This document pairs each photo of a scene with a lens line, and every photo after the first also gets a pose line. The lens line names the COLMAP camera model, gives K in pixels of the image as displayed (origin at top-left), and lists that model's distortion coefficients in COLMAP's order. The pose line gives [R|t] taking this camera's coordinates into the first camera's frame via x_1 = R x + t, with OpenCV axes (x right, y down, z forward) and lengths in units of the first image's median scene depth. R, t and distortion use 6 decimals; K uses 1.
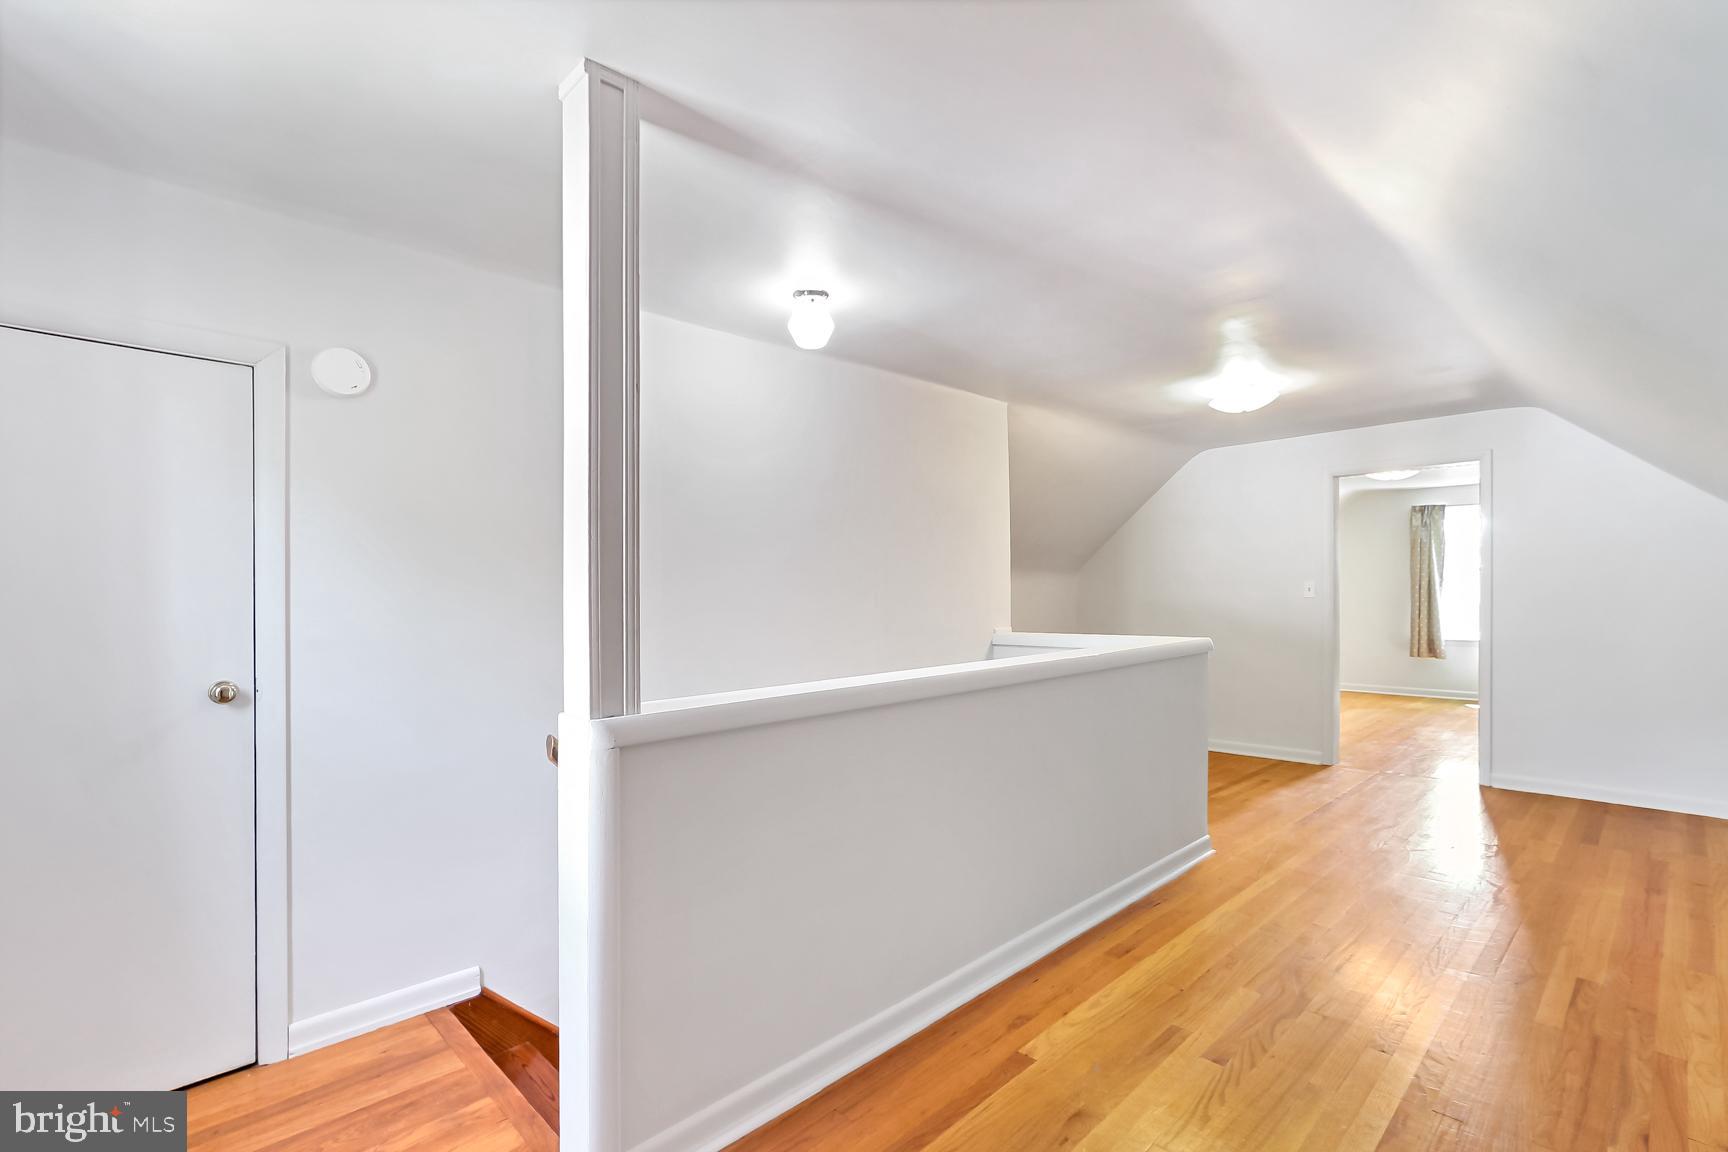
lens RADIAL K [[789.3, 0, 871.6], [0, 789.3, 596.2], [0, 0, 1]] dist [0.002294, 0.000354]
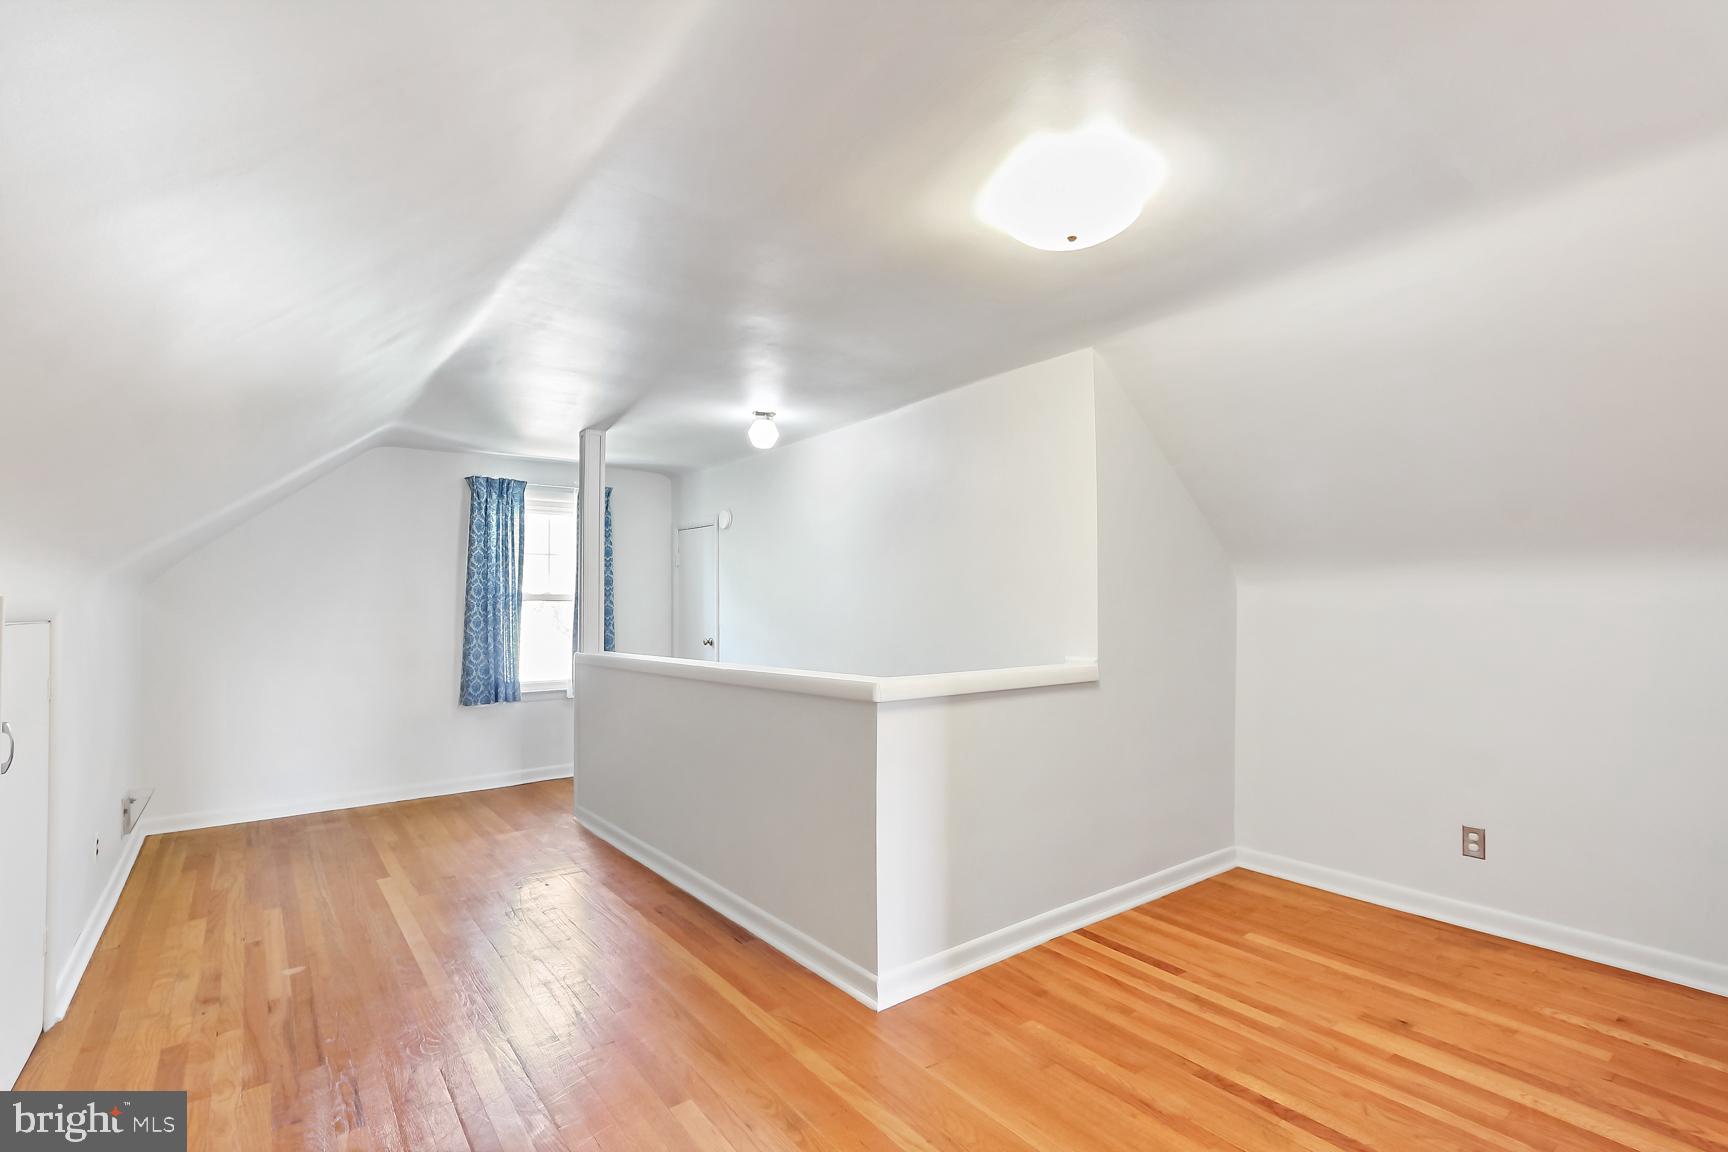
lens RADIAL K [[799.8, 0, 869.5], [0, 799.8, 599.5], [0, 0, 1]] dist [0.000763, 0.001511]
pose [[-0.119799, -0.001406, -0.992797, 1.343967], [-0.003253, 0.999994, -0.001024, -0.015328], [0.992793, 0.003107, -0.119802, 1.322490]]
